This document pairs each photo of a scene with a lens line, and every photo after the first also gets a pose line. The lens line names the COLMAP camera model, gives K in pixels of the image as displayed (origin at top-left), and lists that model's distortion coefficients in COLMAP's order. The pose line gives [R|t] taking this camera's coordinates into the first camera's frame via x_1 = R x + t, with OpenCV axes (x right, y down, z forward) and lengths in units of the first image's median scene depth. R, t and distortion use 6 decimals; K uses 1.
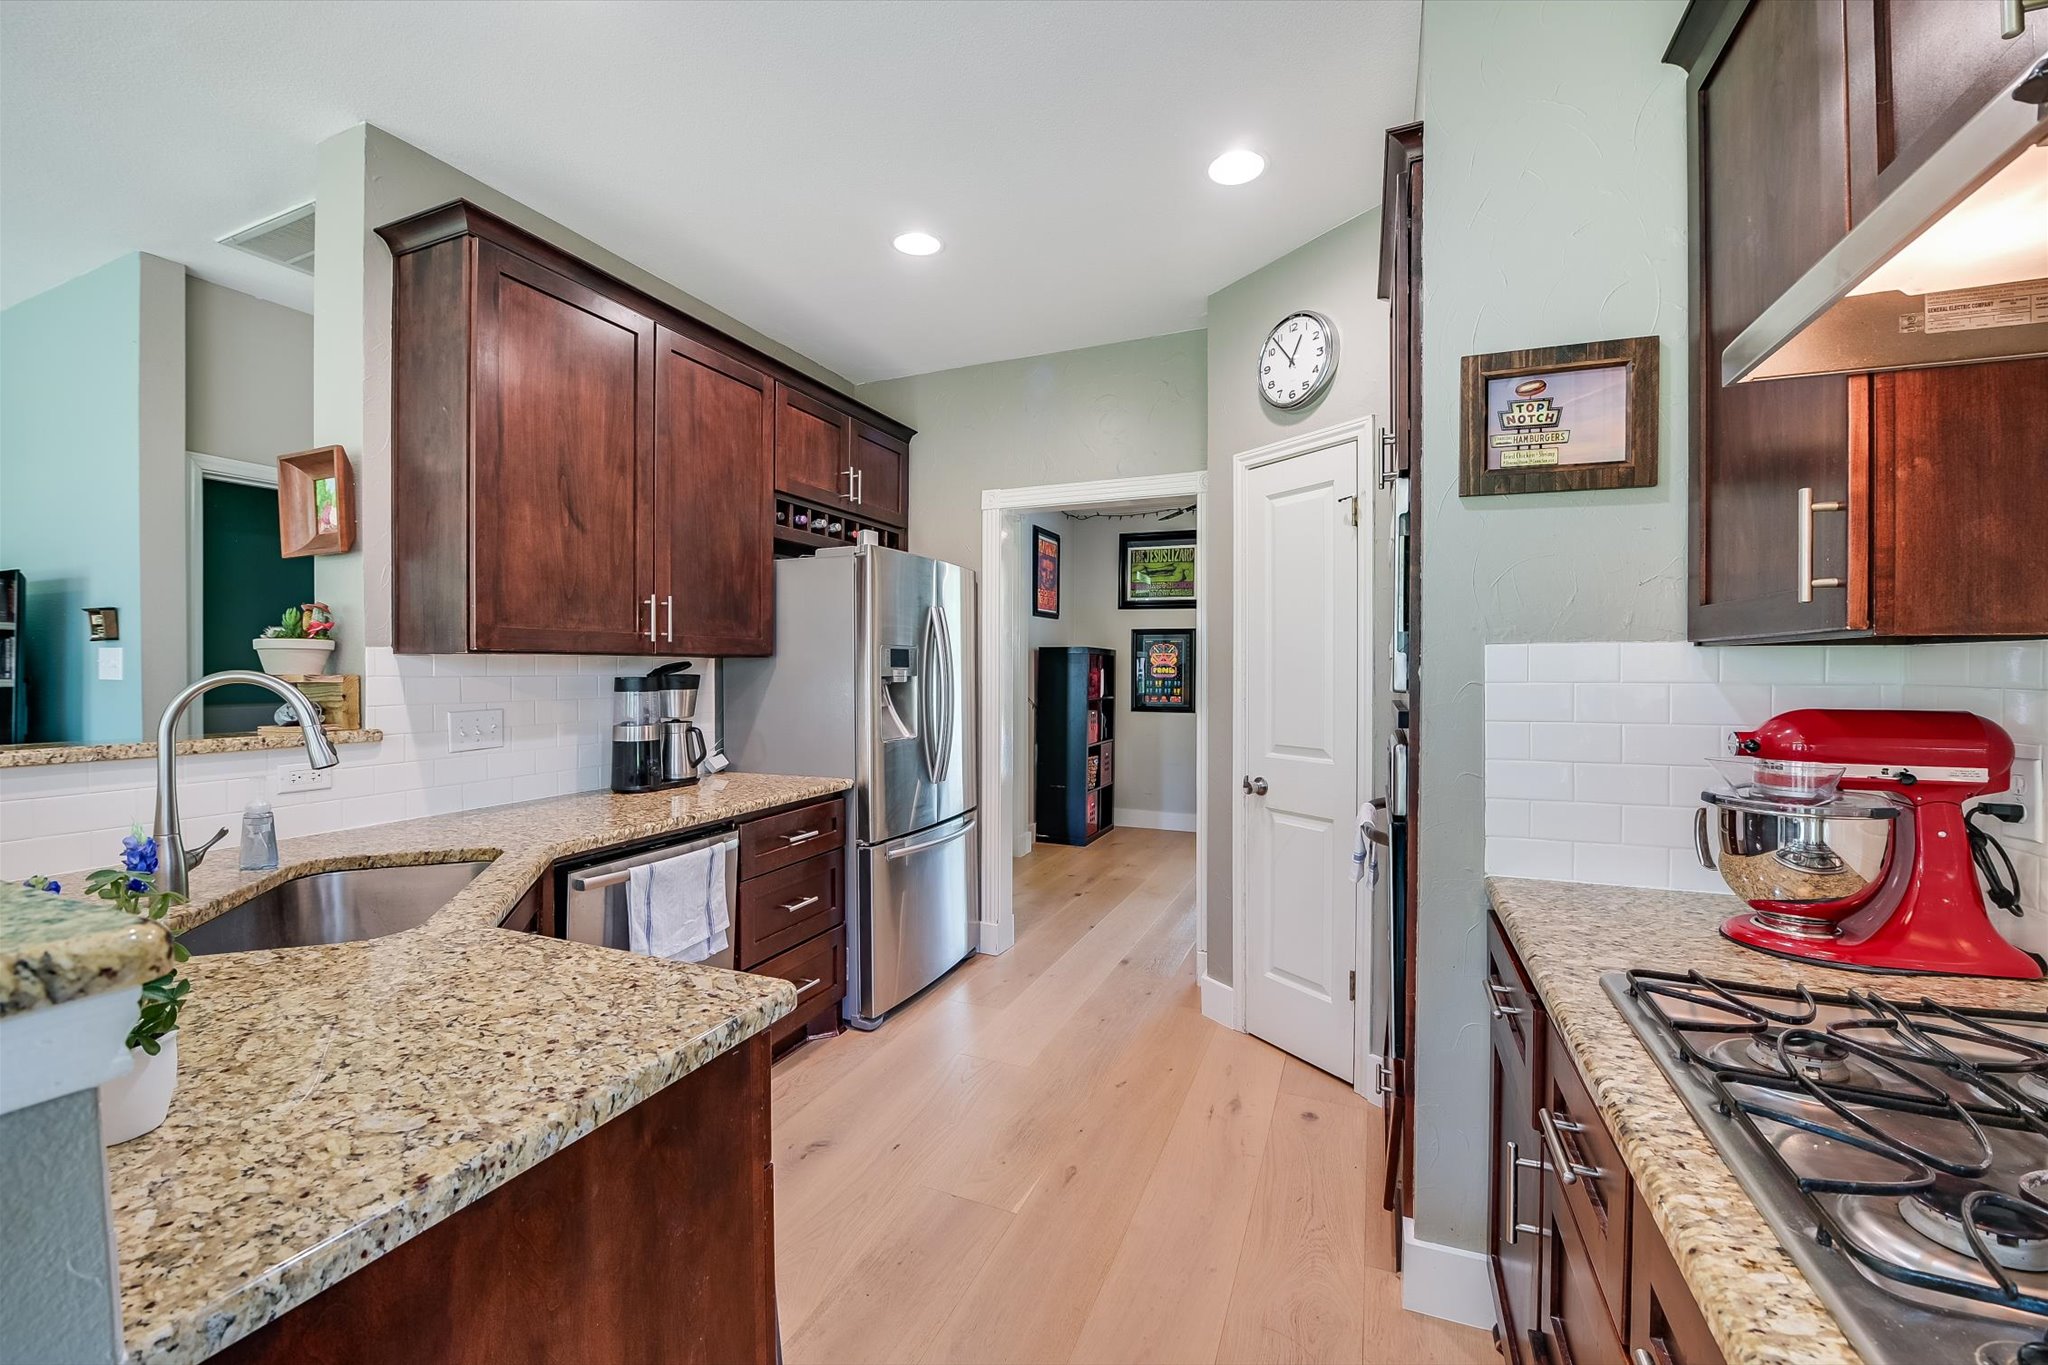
lens RADIAL K [[810.6, 0, 1033.9], [0, 810.6, 671.4], [0, 0, 1]] dist [0.007938, -0.001957]
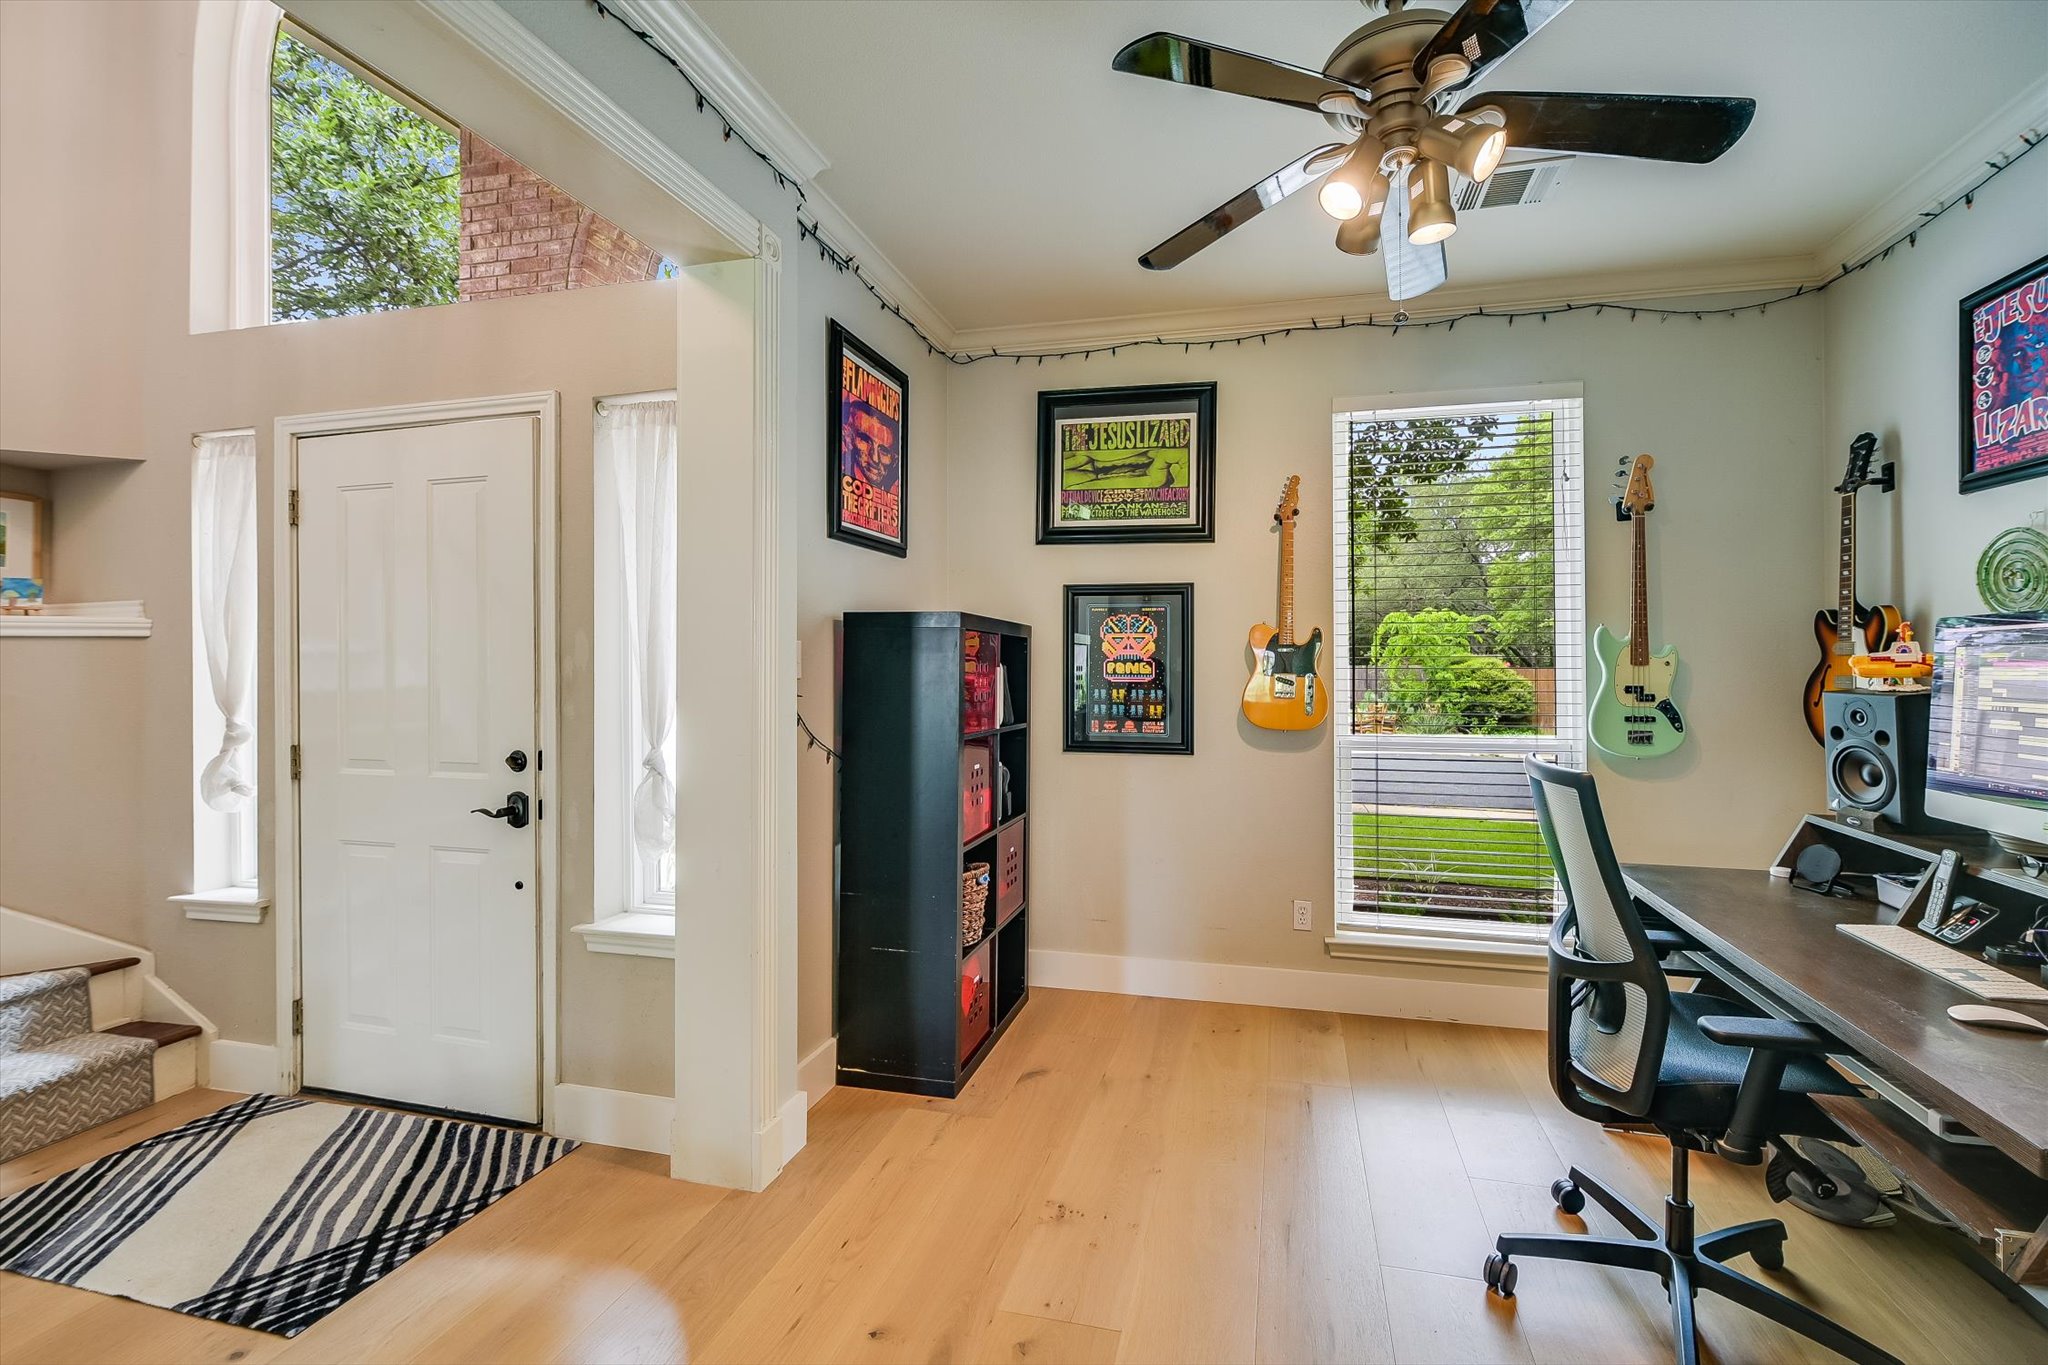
lens RADIAL K [[810.6, 0, 1111.1], [0, 810.6, 663.7], [0, 0, 1]] dist [0.007938, -0.001957]
pose [[0.982998, -0.002089, 0.183602, 0.060319], [0.003760, 0.999955, -0.008752, 0.000348], [-0.183575, 0.009293, 0.982962, 0.525258]]
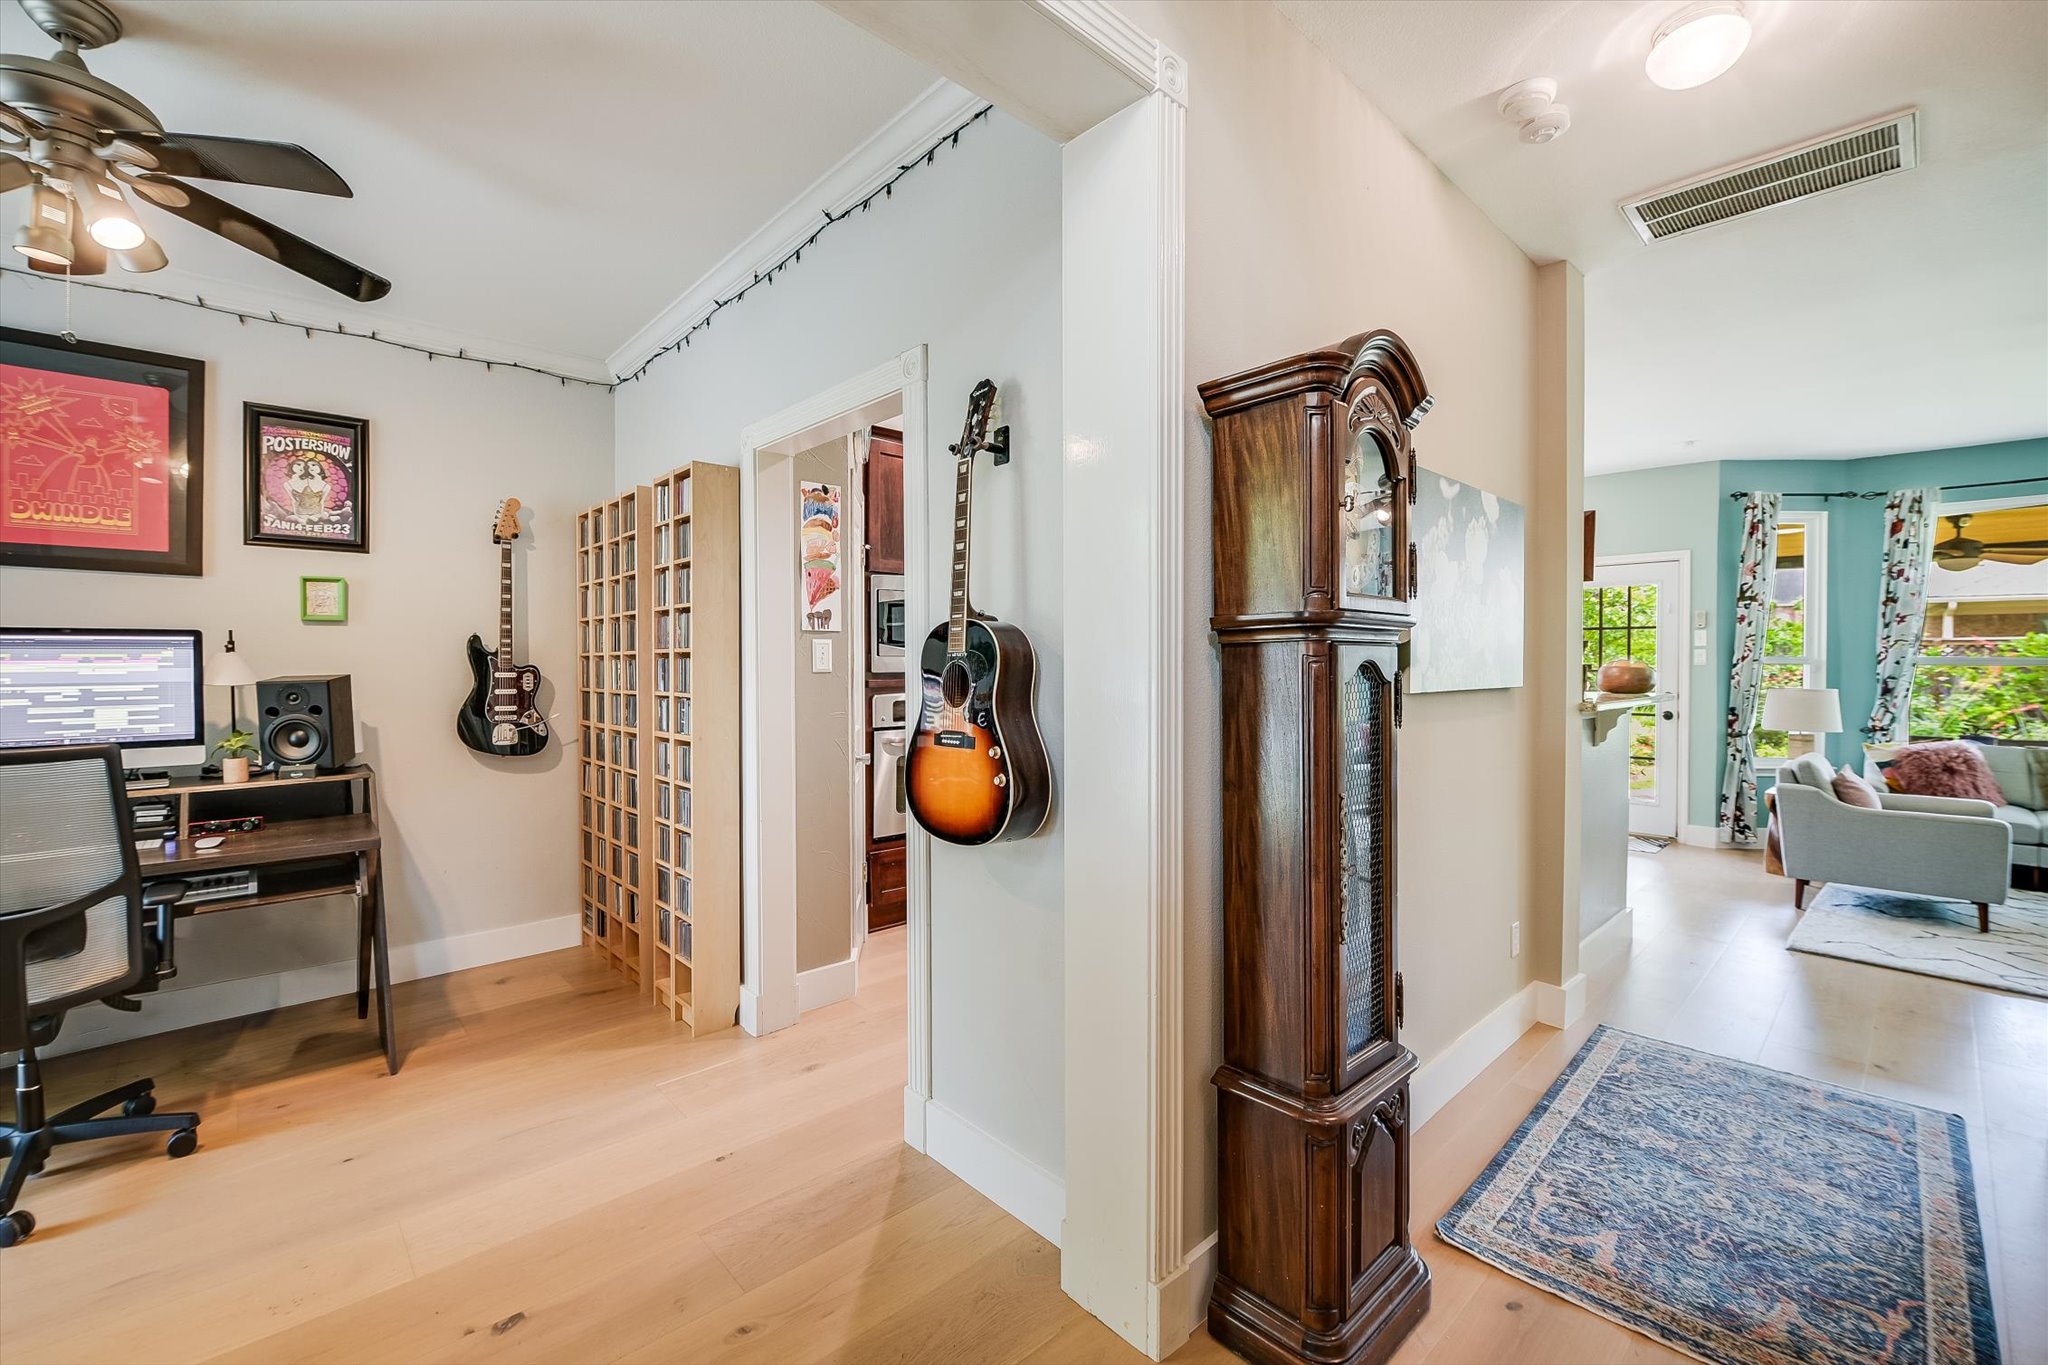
lens RADIAL K [[854.1, 0, 1024.4], [0, 854.1, 675.7], [0, 0, 1]] dist [-0.014806, -0.001416]
pose [[-0.904313, -0.007601, 0.426801, -0.198008], [0.003312, 0.999686, 0.024820, -0.002209], [-0.426856, 0.023859, -0.904005, 0.856621]]
